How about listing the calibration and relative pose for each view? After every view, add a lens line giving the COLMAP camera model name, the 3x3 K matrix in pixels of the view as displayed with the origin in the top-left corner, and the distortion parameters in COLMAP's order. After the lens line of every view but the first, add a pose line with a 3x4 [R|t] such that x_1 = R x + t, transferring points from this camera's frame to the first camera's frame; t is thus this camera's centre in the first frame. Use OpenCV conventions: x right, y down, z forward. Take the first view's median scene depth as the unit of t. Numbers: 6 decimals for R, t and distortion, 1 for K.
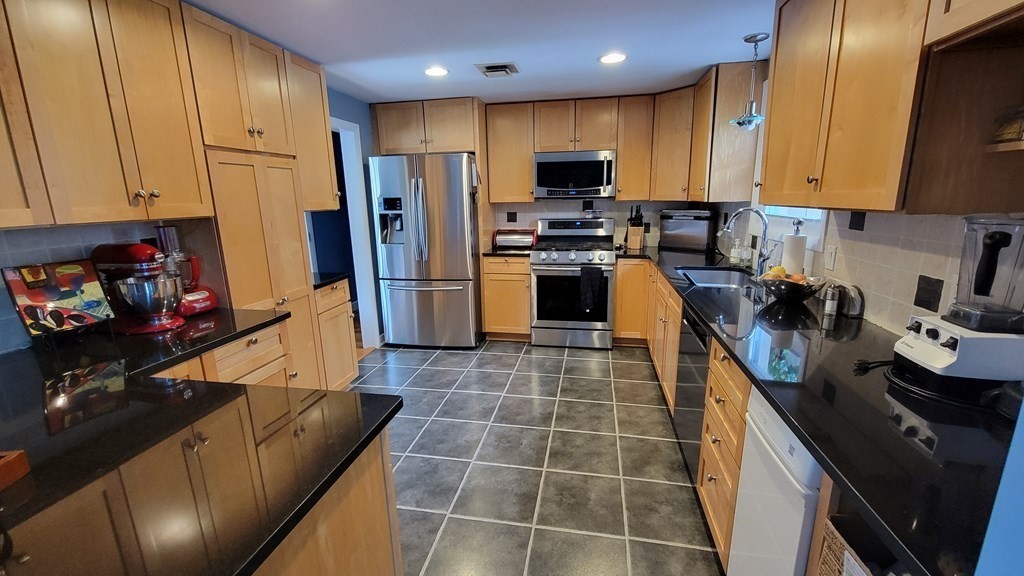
lens RADIAL K [[420.5, 0, 512.0], [0, 420.5, 288.0], [0, 0, 1]] dist [-0.000705, -0.000097]
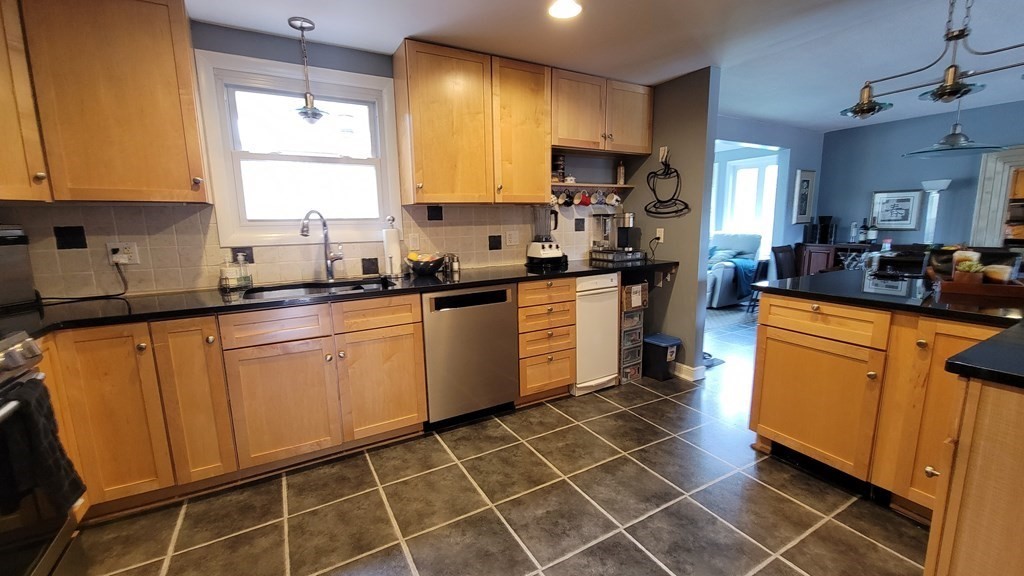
lens RADIAL K [[420.5, 0, 512.0], [0, 420.5, 288.0], [0, 0, 1]] dist [-0.000705, -0.000097]
pose [[-0.649797, -0.101349, 0.753320, -0.518794], [0.186565, 0.939489, 0.287323, -0.256670], [-0.736856, 0.327245, -0.591569, 1.540085]]
